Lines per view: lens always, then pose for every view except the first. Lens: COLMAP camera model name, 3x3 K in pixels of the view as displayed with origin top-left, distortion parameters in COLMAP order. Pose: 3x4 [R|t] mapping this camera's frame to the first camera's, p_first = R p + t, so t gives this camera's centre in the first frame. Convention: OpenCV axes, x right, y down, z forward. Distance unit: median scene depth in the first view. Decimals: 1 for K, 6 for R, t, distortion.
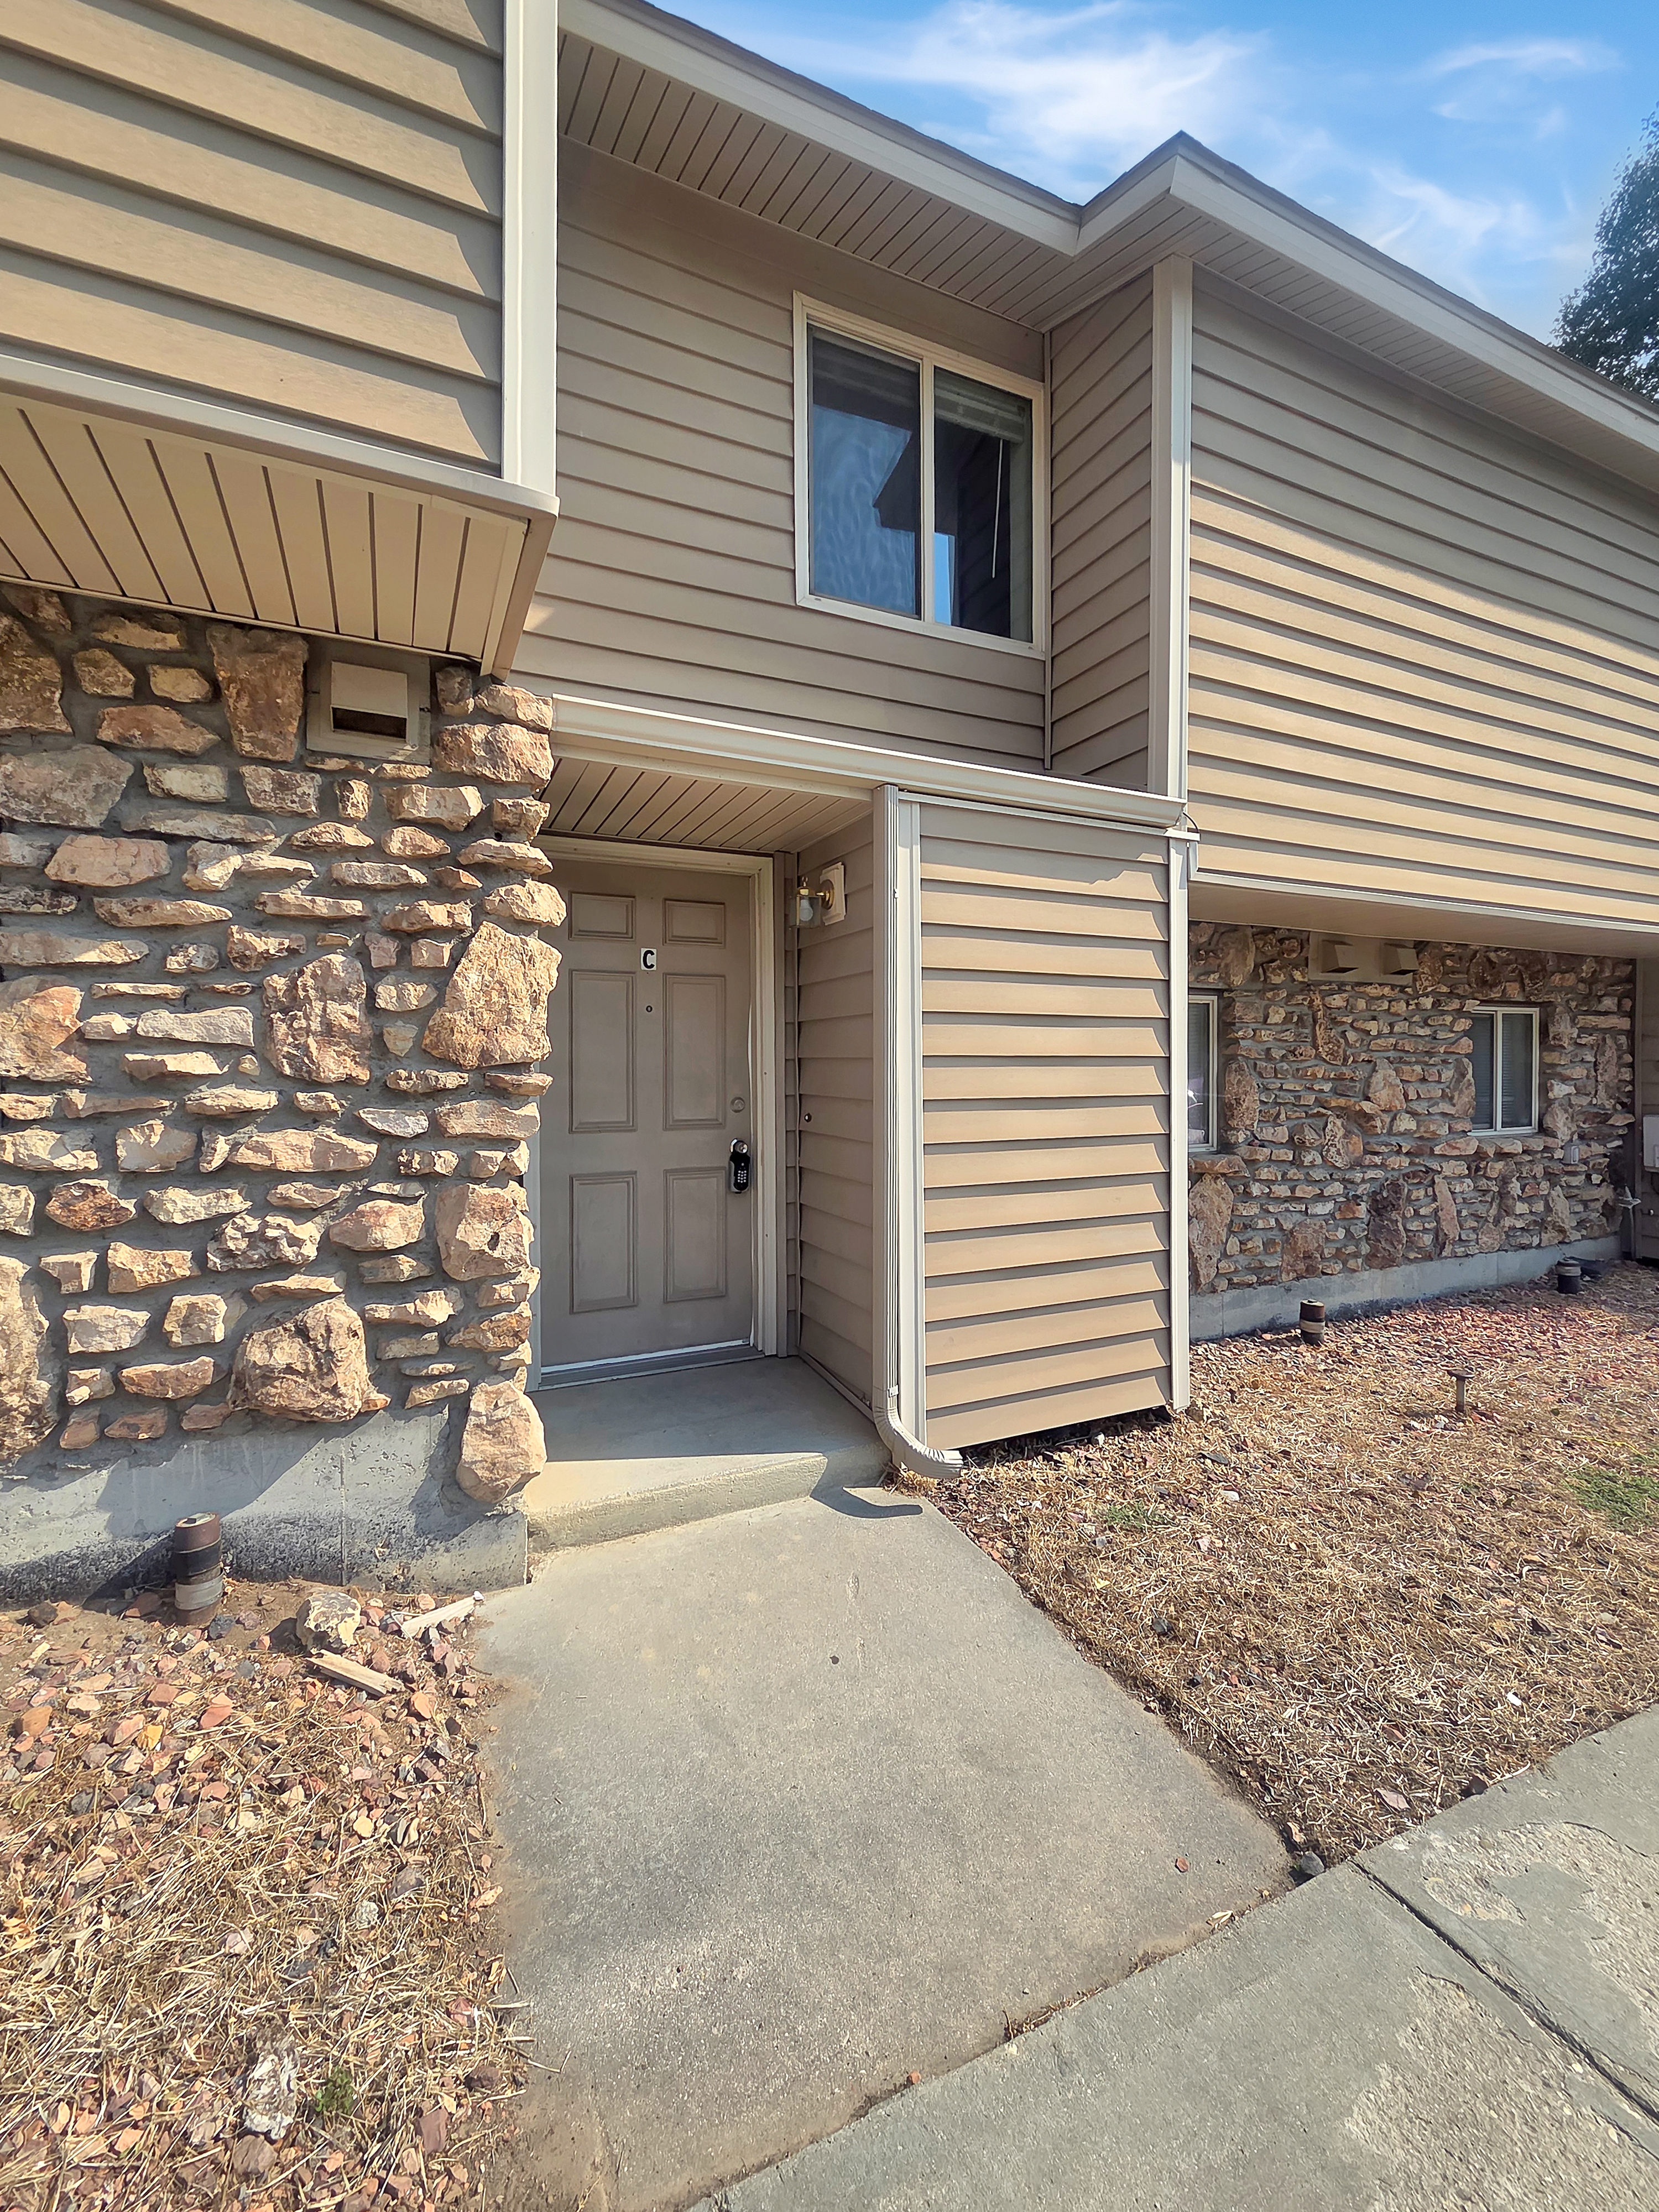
lens RADIAL K [[924.2, 0, 826.3], [0, 924.2, 1068.4], [0, 0, 1]] dist [0.001499, 0.000272]
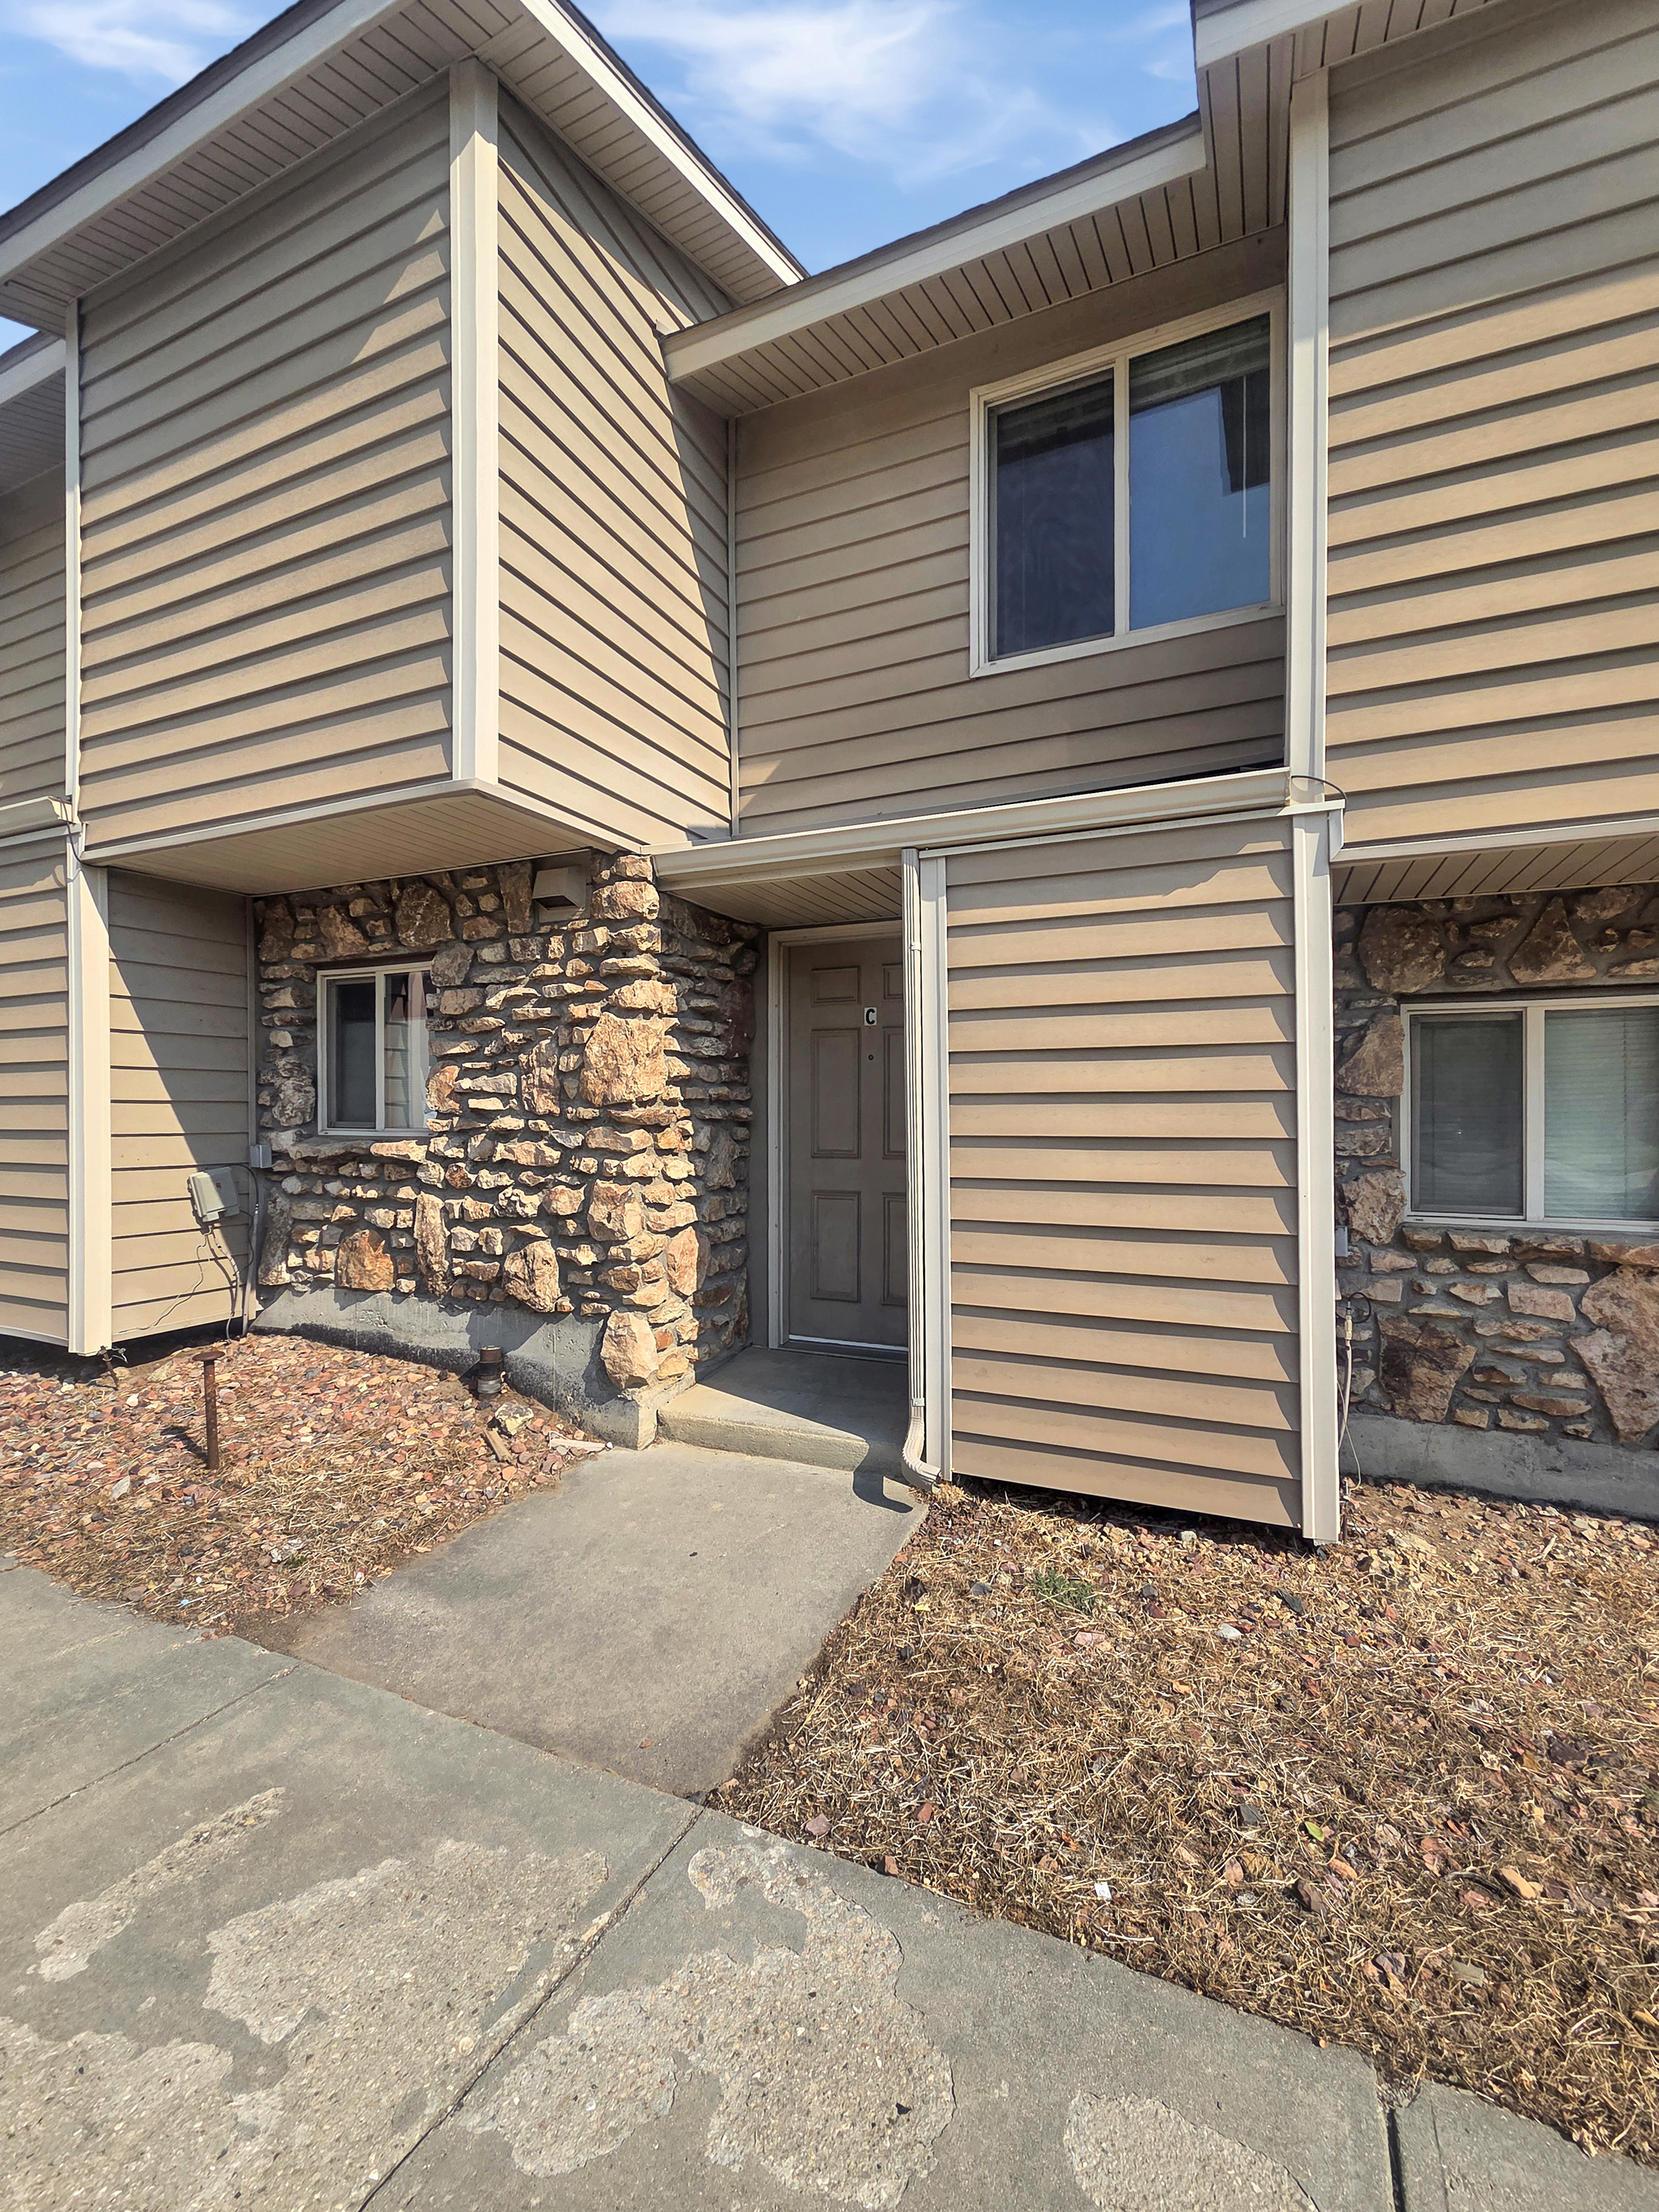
lens RADIAL K [[923.5, 0, 829.5], [0, 923.5, 1106.0], [0, 0, 1]] dist [0.001078, 0.000023]
pose [[0.655525, -0.003034, -0.755167, 1.095428], [0.000568, 0.999994, -0.003525, 0.005249], [0.755173, 0.001882, 0.655522, 0.273212]]
